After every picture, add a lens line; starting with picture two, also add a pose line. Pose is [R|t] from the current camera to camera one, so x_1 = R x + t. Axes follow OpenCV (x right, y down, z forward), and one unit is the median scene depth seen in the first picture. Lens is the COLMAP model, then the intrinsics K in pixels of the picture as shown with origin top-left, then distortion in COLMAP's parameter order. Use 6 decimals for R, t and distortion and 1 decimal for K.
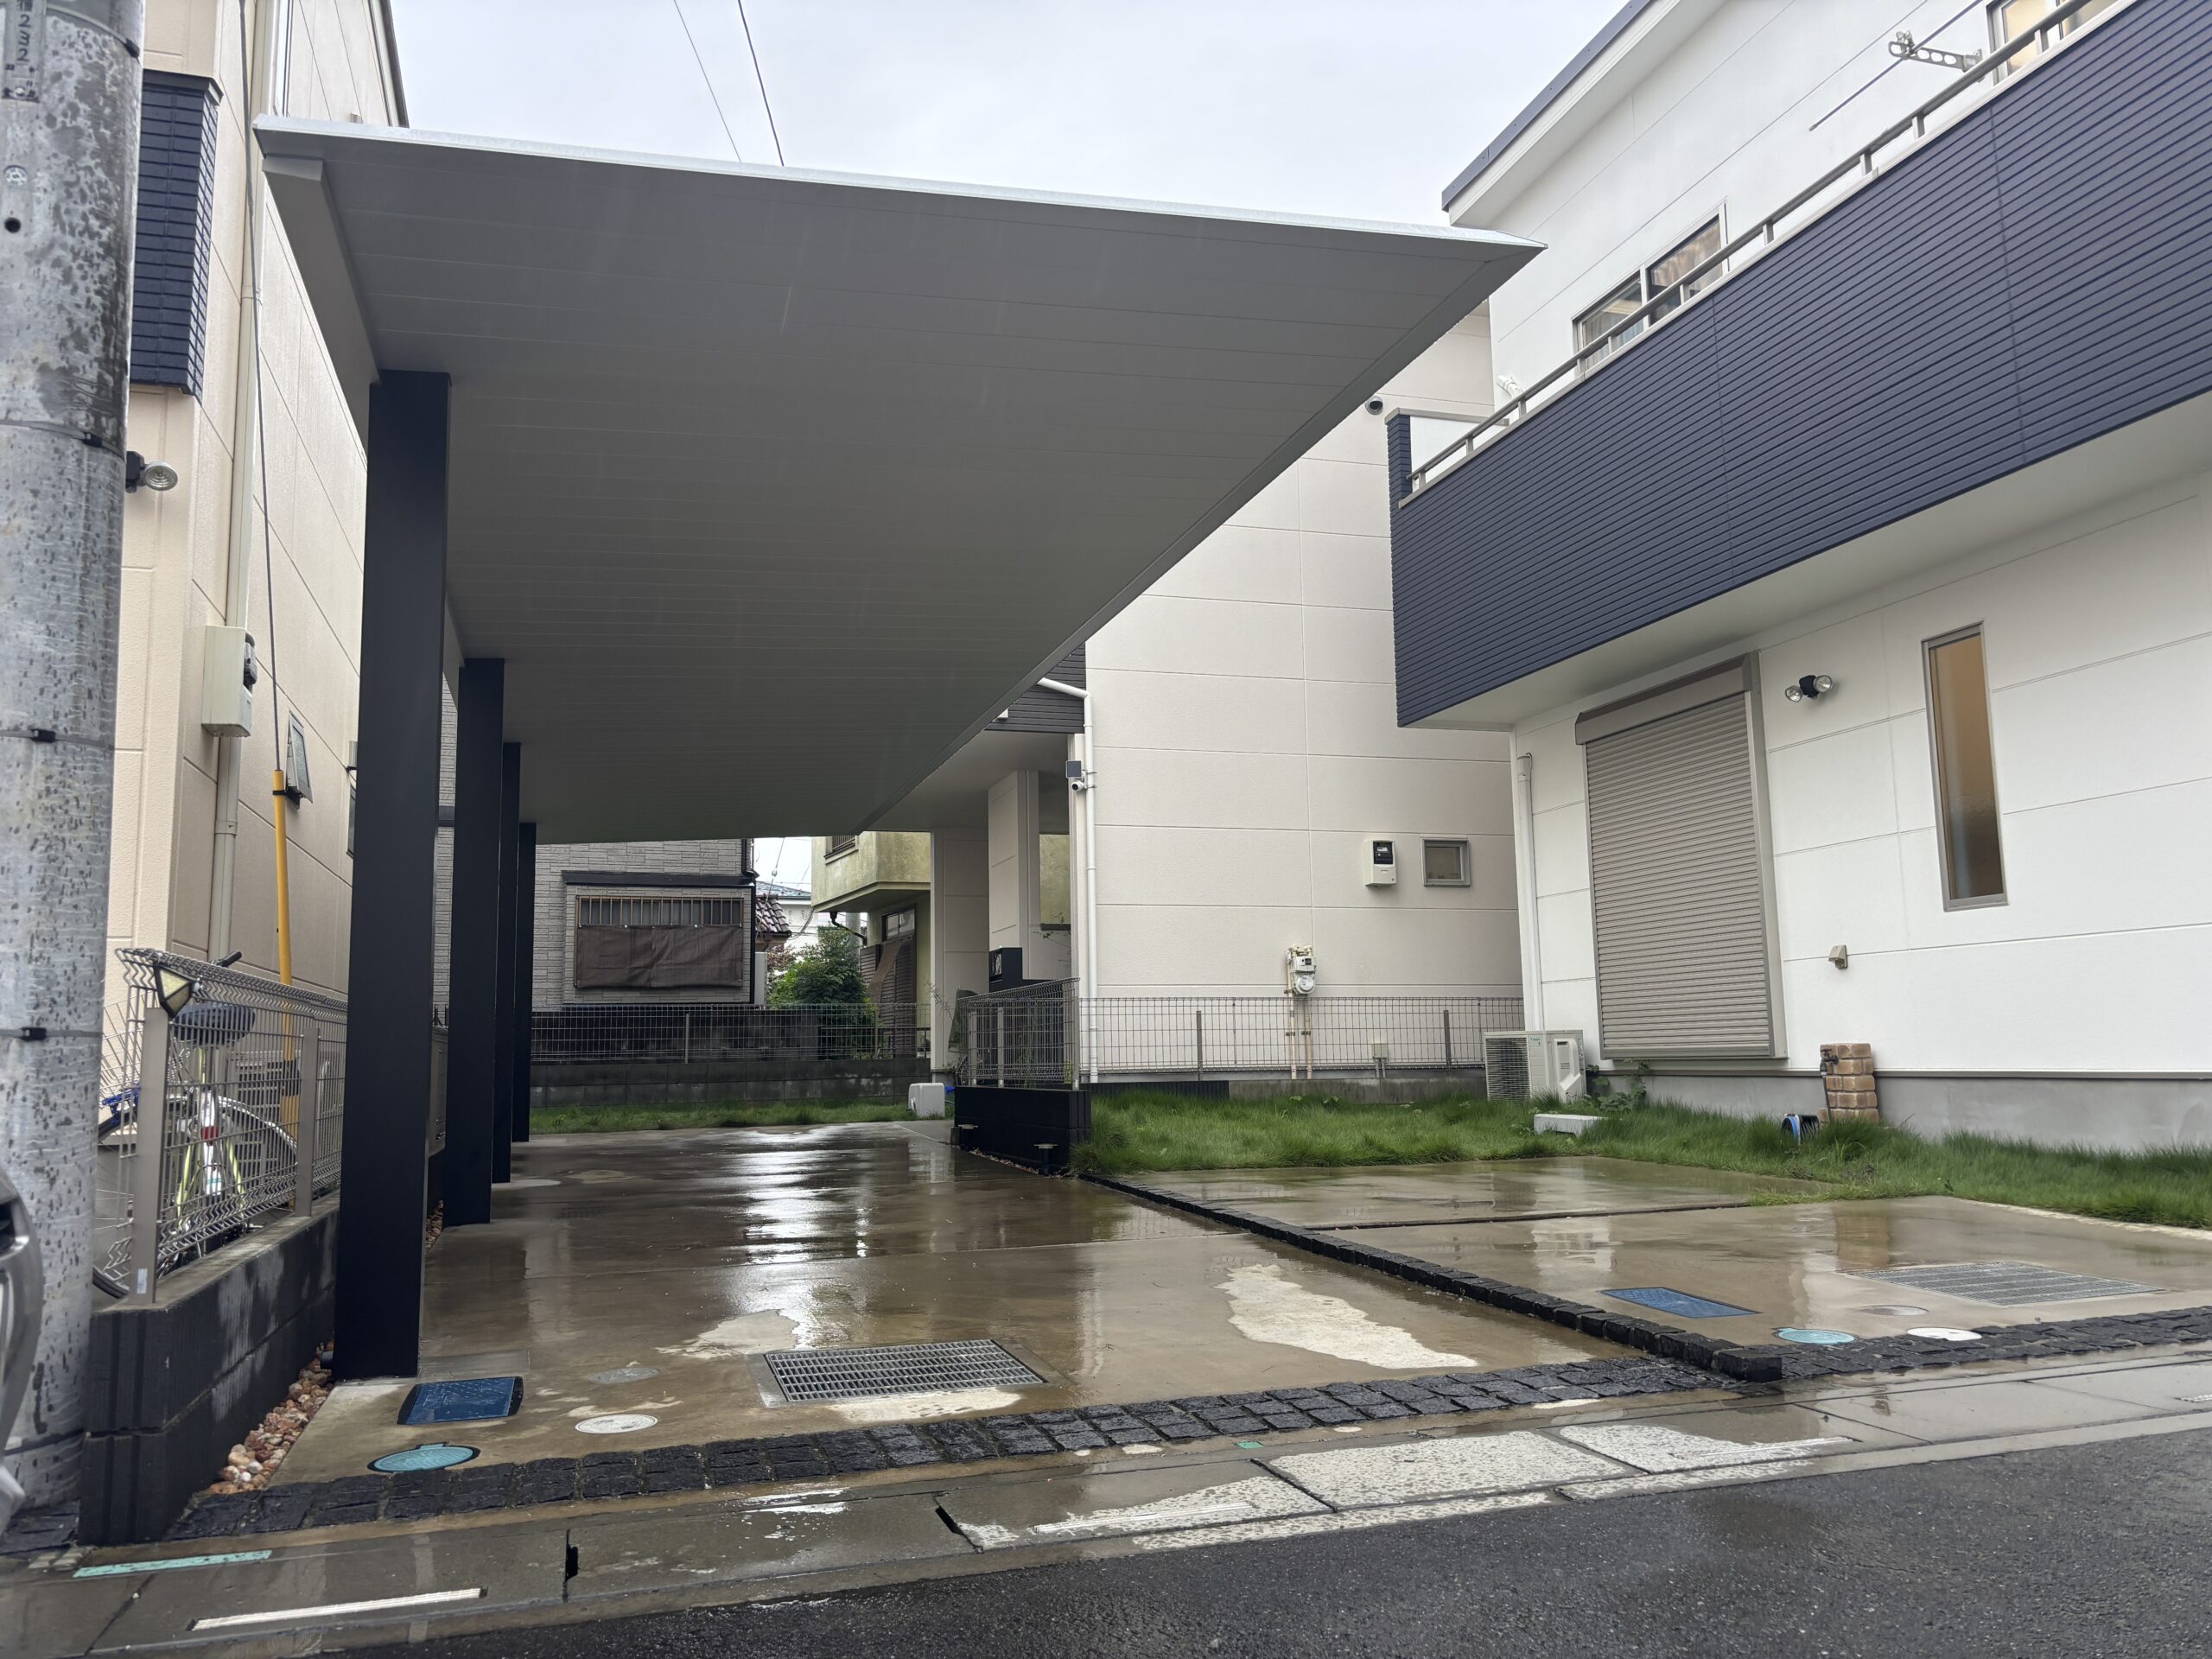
lens RADIAL K [[1662.9, 0, 1109.7], [0, 1662.9, 829.7], [0, 0, 1]] dist [0.039765, -0.003446]
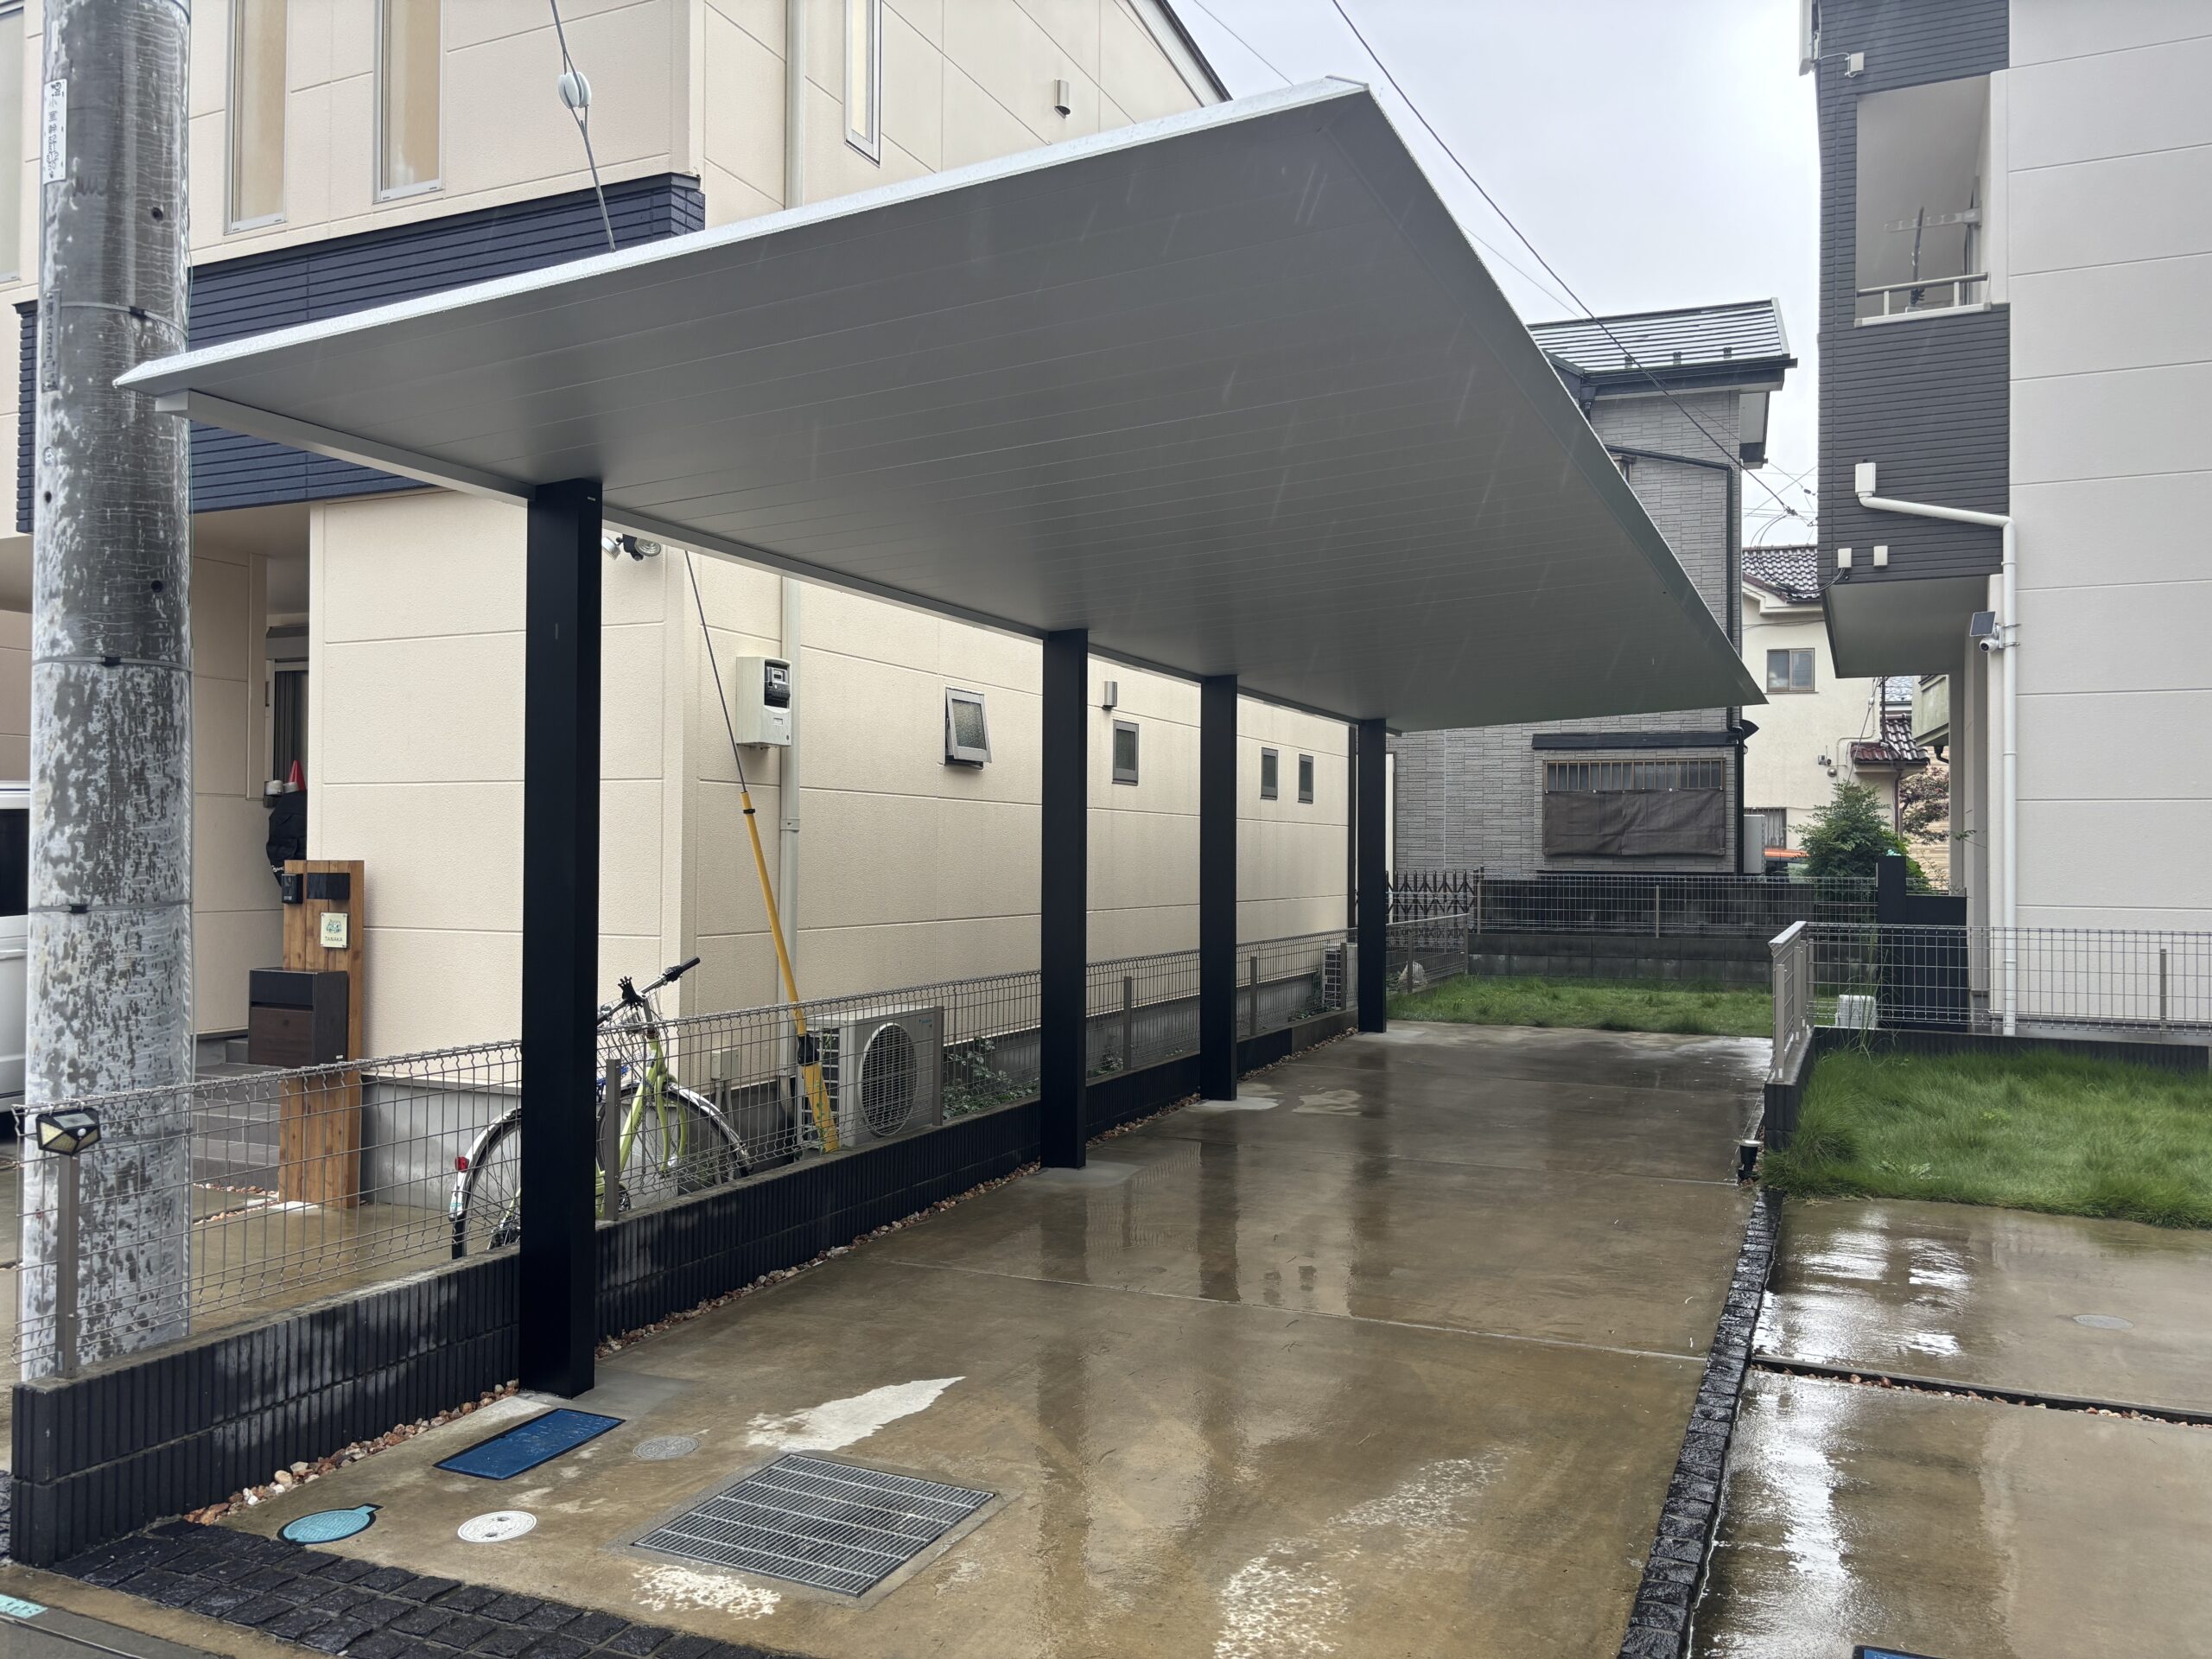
lens RADIAL K [[1662.9, 0, 1100.4], [0, 1662.9, 827.7], [0, 0, 1]] dist [0.039765, -0.003446]
pose [[0.739414, 0.012768, -0.673130, 0.145747], [0.070538, 0.992848, 0.096317, -0.033778], [0.669546, -0.118699, 0.733225, 0.108599]]
